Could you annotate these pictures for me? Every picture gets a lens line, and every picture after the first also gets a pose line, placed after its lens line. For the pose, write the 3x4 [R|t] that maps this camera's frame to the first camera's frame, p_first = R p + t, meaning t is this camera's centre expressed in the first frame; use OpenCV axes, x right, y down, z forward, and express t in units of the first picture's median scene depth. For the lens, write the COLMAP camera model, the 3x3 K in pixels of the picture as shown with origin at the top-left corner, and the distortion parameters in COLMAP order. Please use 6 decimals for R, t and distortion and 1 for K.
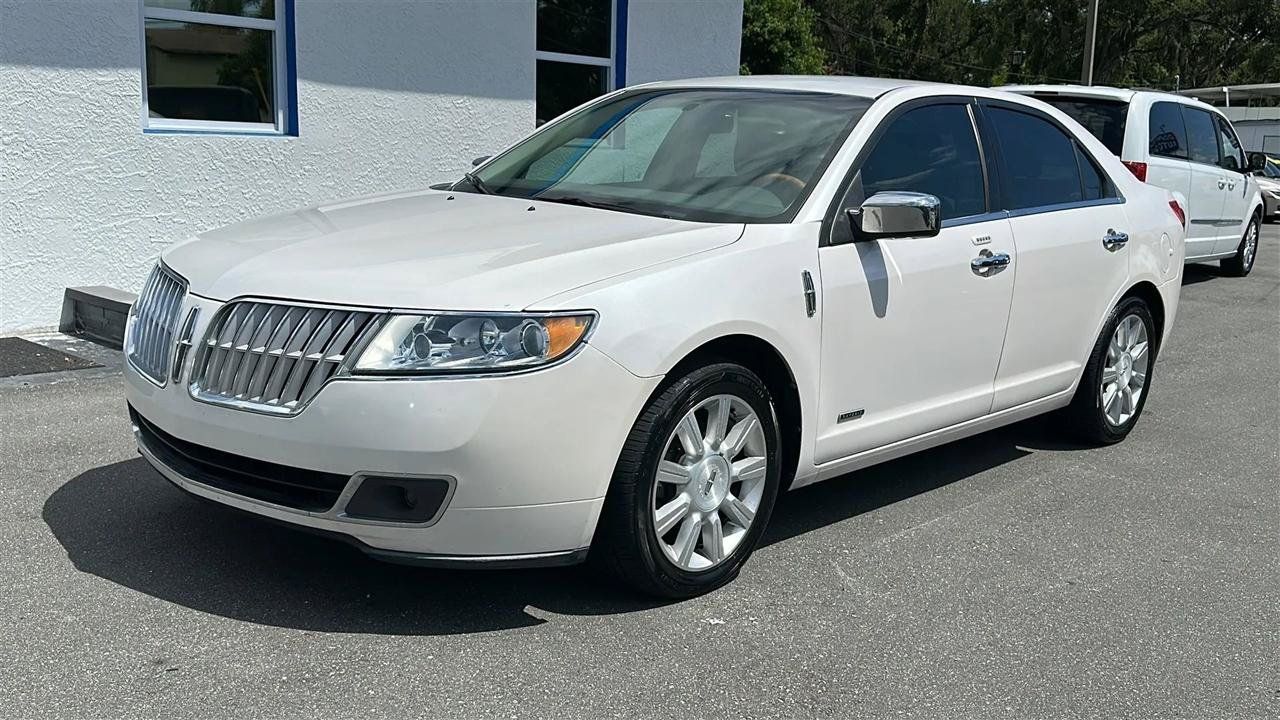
lens RADIAL K [[1246.0, 0, 640.0], [0, 1246.0, 360.0], [0, 0, 1]] dist [0.079485, -0.007898]
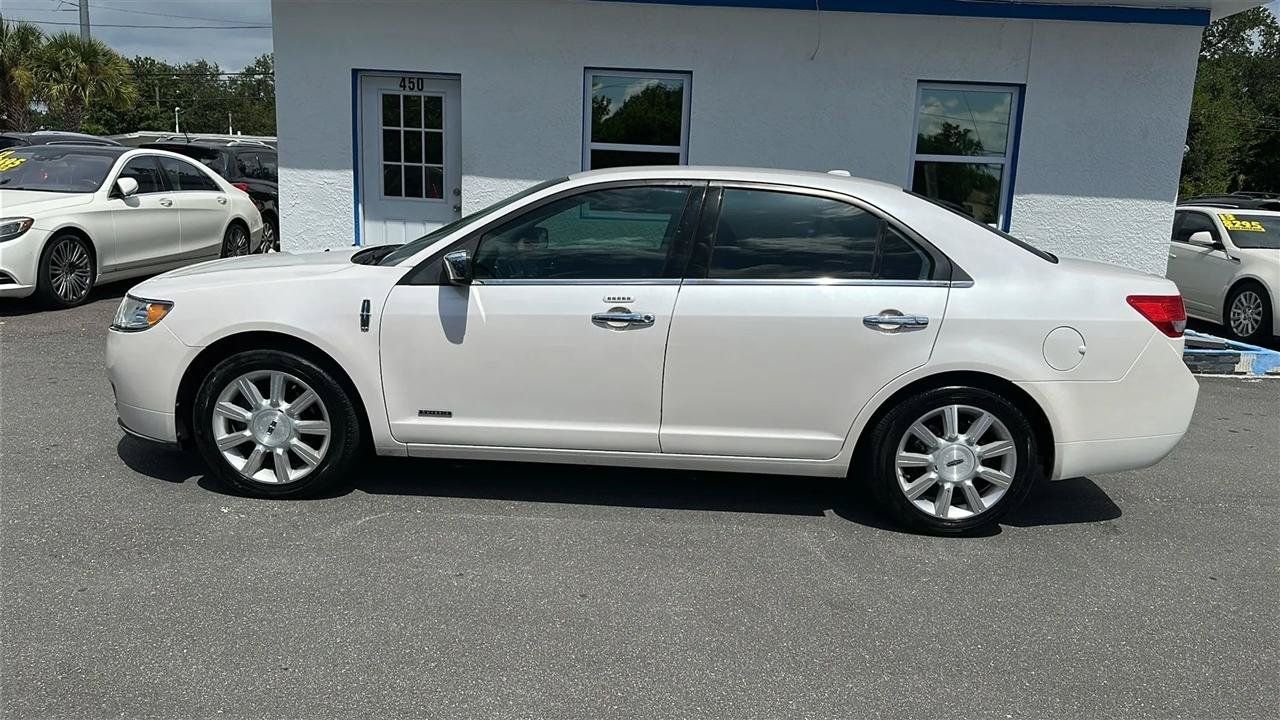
lens RADIAL K [[898.8, 0, 640.0], [0, 898.8, 360.0], [0, 0, 1]] dist [0.191235, -0.417549]
pose [[0.655713, 0.123281, -0.744878, 0.946487], [-0.150279, 0.988150, 0.031255, -0.069672], [0.739904, 0.091445, 0.666469, 0.460313]]
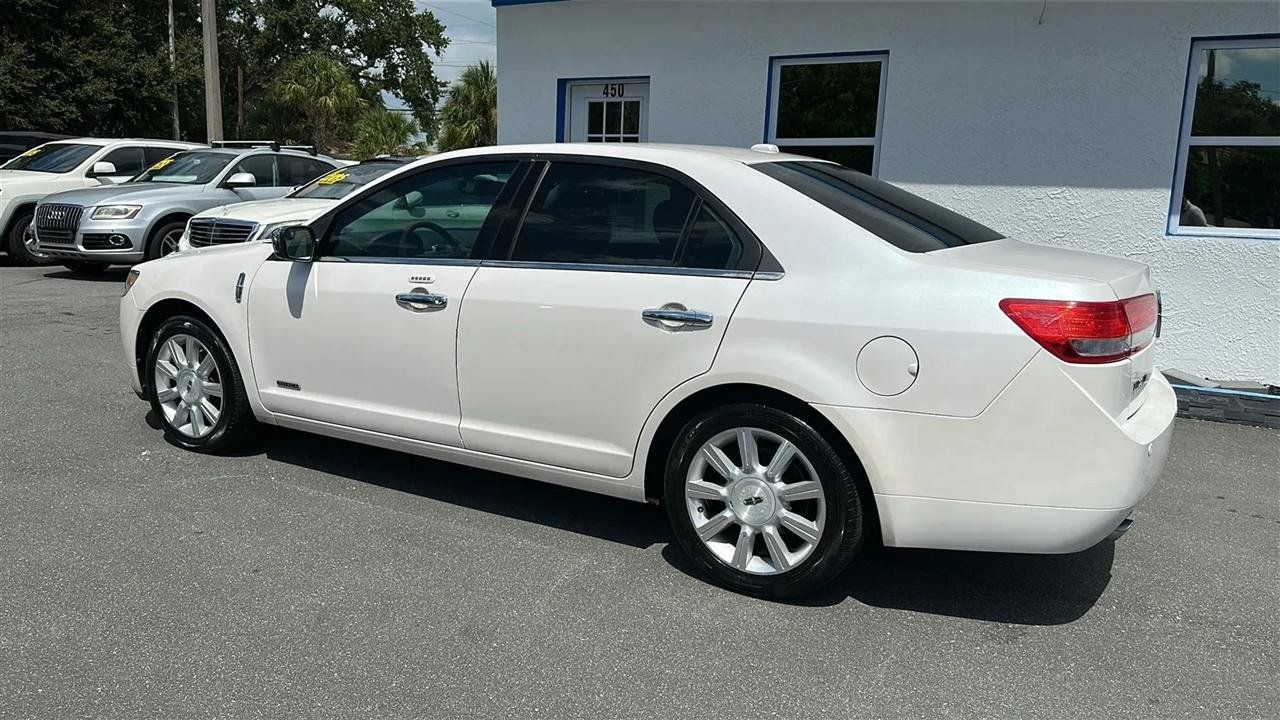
lens RADIAL K [[959.0, 0, 637.0], [0, 959.0, 341.9], [0, 0, 1]] dist [0.073663, -0.088661]
pose [[0.214694, 0.113143, -0.970106, 1.182283], [-0.201776, 0.976978, 0.069290, -0.142347], [0.955611, 0.180868, 0.232581, 1.013279]]
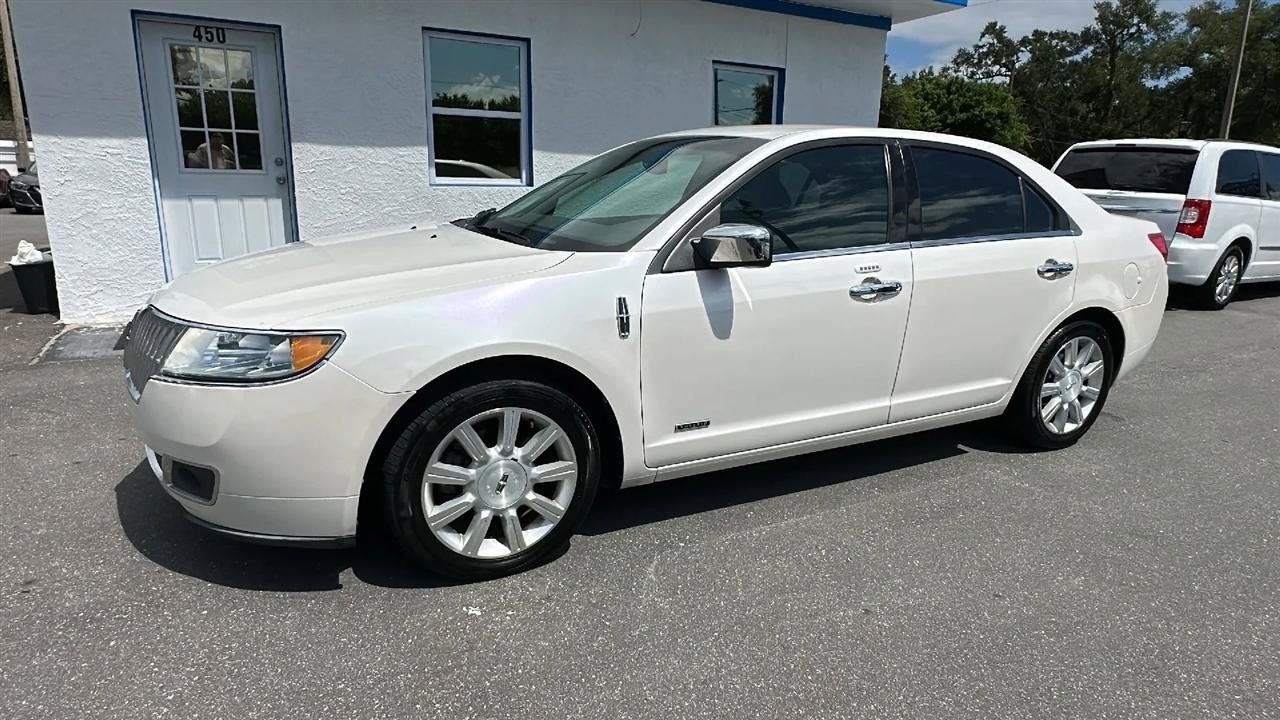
lens RADIAL K [[730.8, 0, 640.0], [0, 730.8, 360.0], [0, 0, 1]] dist [0.000996, 0.000257]
pose [[0.940964, 0.064319, -0.332340, 0.308075], [-0.046300, 0.997010, 0.061863, -0.047748], [0.335325, -0.042823, 0.941129, 0.339954]]
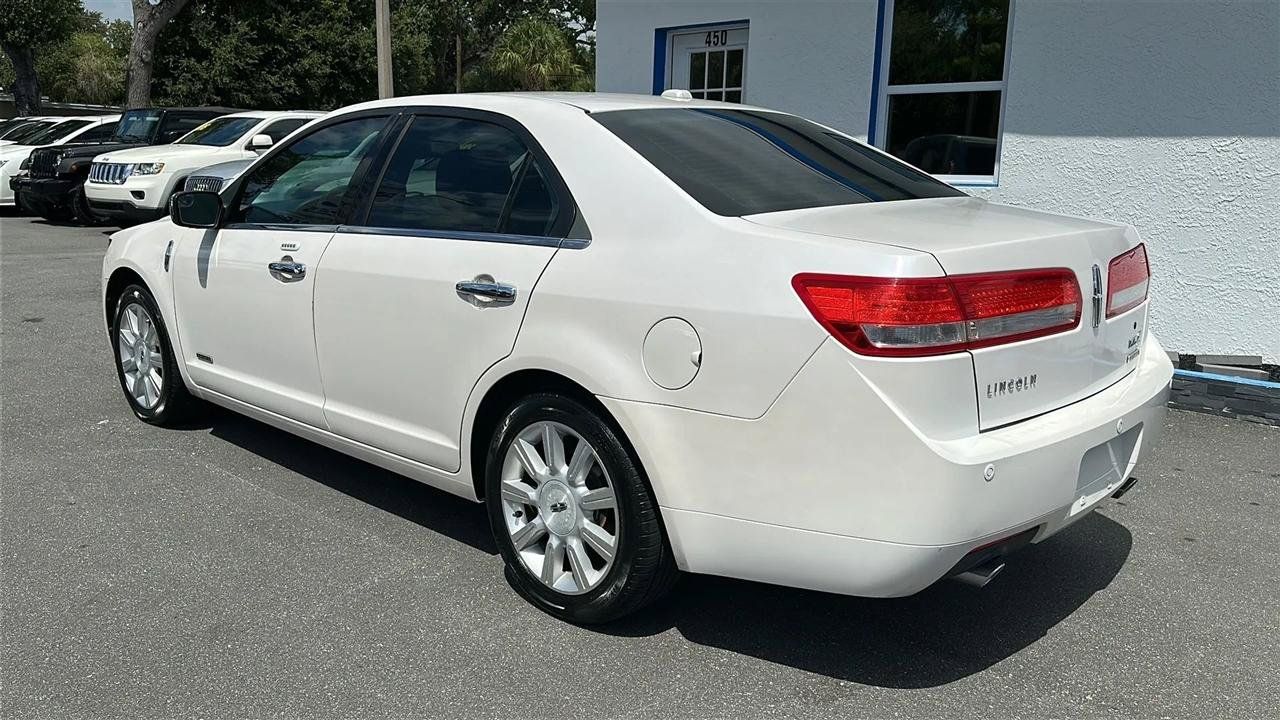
lens RADIAL K [[1037.7, 0, 640.0], [0, 1037.7, 360.0], [0, 0, 1]] dist [0.121830, -0.209680]
pose [[-0.027187, 0.148591, -0.988525, 1.159233], [-0.200700, 0.967943, 0.151017, -0.197996], [0.979275, 0.202503, 0.003506, 1.324852]]
